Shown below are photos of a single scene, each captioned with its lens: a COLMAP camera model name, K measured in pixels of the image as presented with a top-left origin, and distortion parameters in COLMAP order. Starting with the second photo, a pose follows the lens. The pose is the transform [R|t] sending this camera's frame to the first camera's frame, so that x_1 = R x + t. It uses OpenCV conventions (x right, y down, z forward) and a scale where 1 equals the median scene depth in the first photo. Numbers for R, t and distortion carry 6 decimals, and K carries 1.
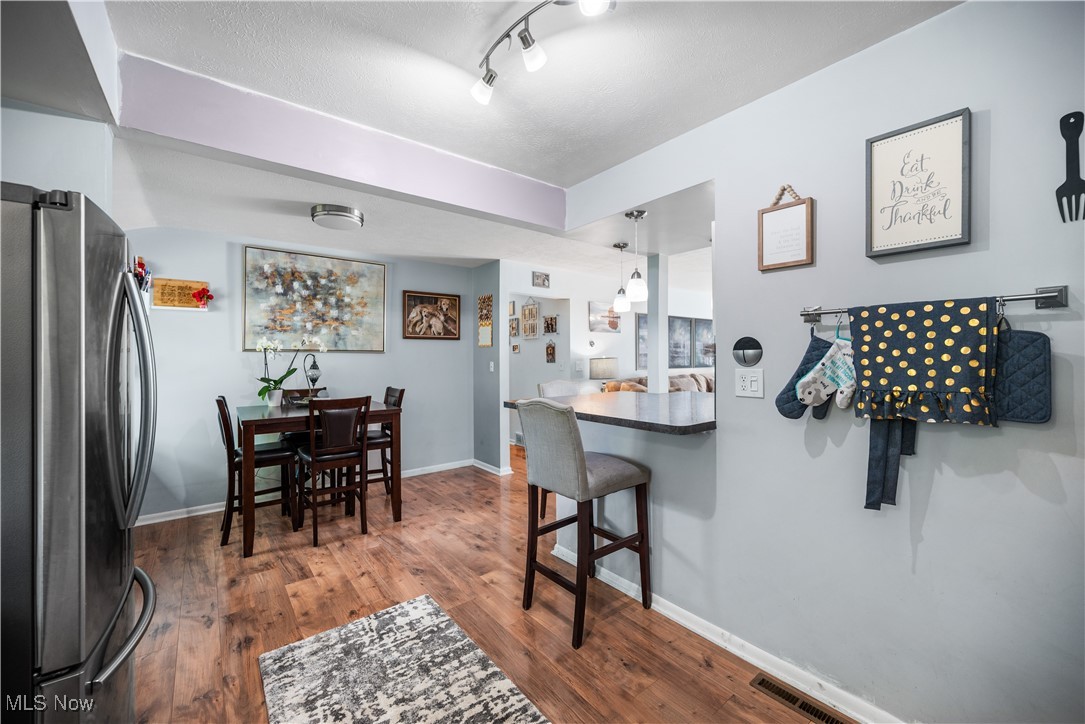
lens RADIAL K [[431.5, 0, 545.3], [0, 431.5, 353.7], [0, 0, 1]] dist [0.000079, 0.000077]
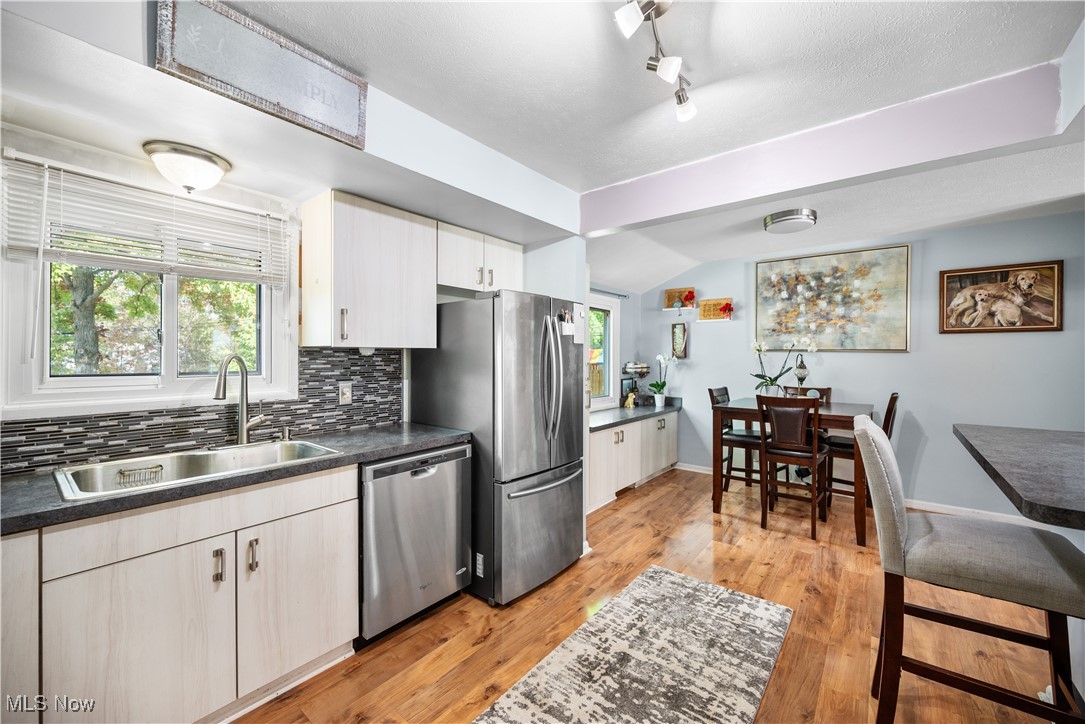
lens RADIAL K [[428.4, 0, 545.4], [0, 428.4, 358.7], [0, 0, 1]] dist [-0.000832, 0.000138]
pose [[0.229029, 0.010614, -0.973362, 0.321510], [0.004332, 0.999920, 0.011923, -0.002671], [0.973410, -0.006948, 0.228964, 0.166098]]
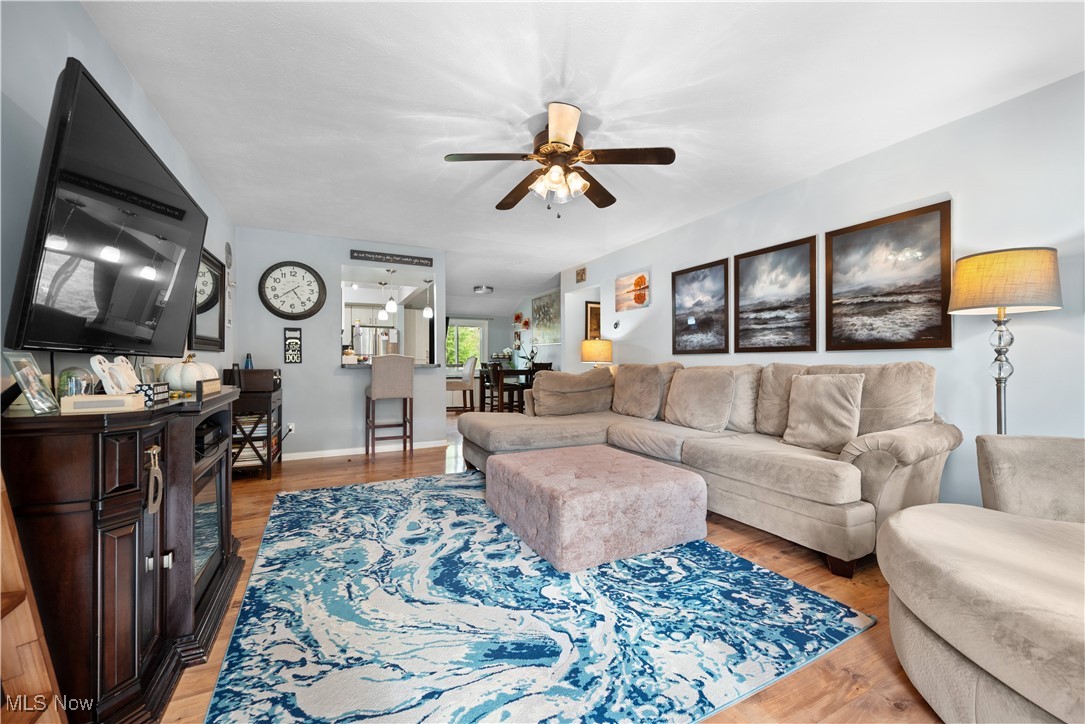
lens RADIAL K [[428.4, 0, 545.4], [0, 428.4, 358.7], [0, 0, 1]] dist [-0.000832, 0.000138]
pose [[-0.206872, -0.000663, -0.978368, 1.533885], [0.010377, 0.999942, -0.002872, 0.073487], [0.978313, -0.010747, -0.206854, 1.541759]]
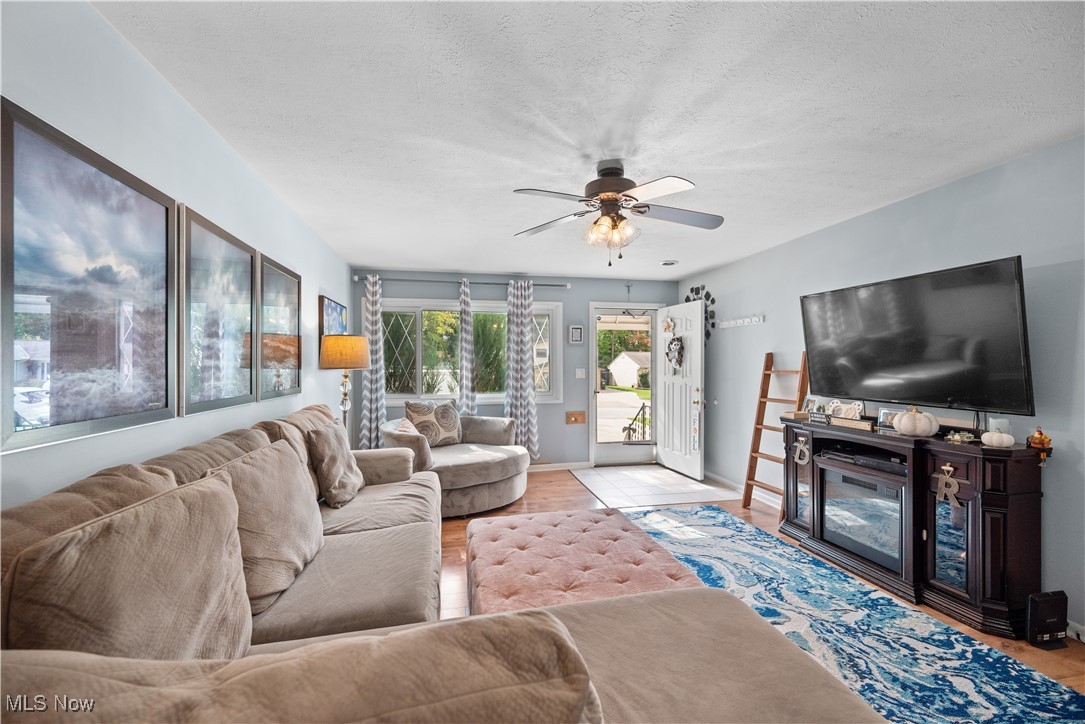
lens RADIAL K [[440.1, 0, 546.8], [0, 440.1, 364.9], [0, 0, 1]] dist [-0.000687, -0.000120]
pose [[0.443423, 0.006259, 0.896291, 0.259900], [-0.008686, 0.999959, -0.002686, 0.007350], [-0.896270, -0.006595, 0.443459, 1.220435]]
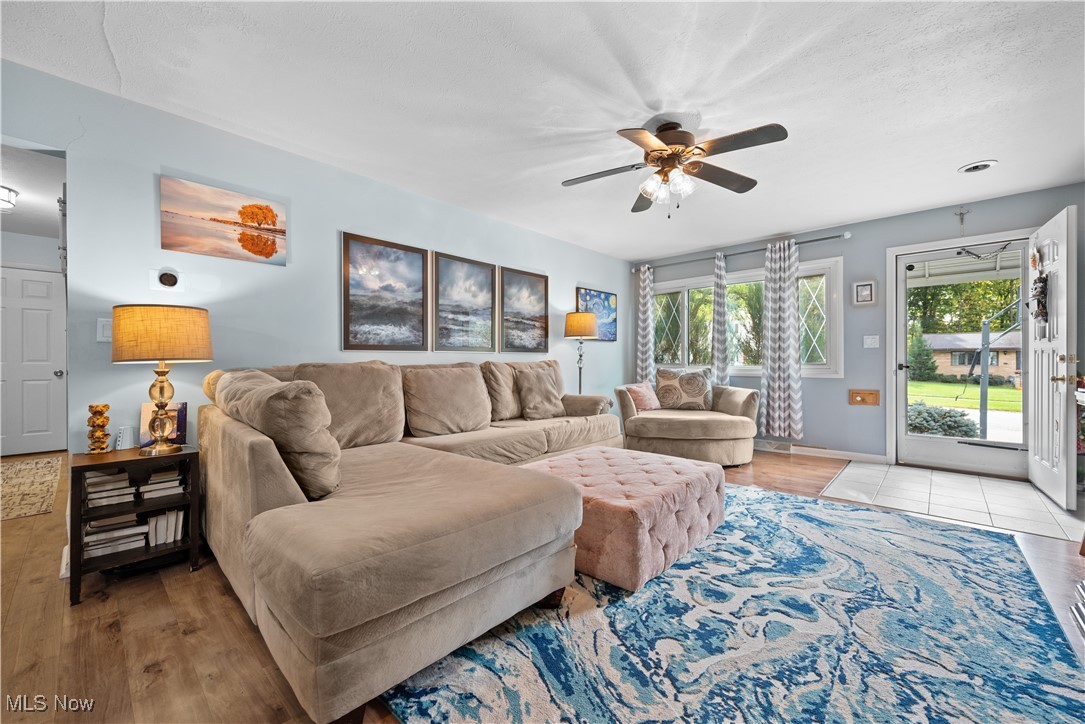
lens RADIAL K [[428.4, 0, 545.4], [0, 428.4, 358.7], [0, 0, 1]] dist [-0.000832, 0.000138]
pose [[0.987676, 0.004449, 0.156449, 0.595708], [-0.004726, 0.999988, 0.001398, 0.076480], [-0.156441, -0.002120, 0.987685, 0.797754]]
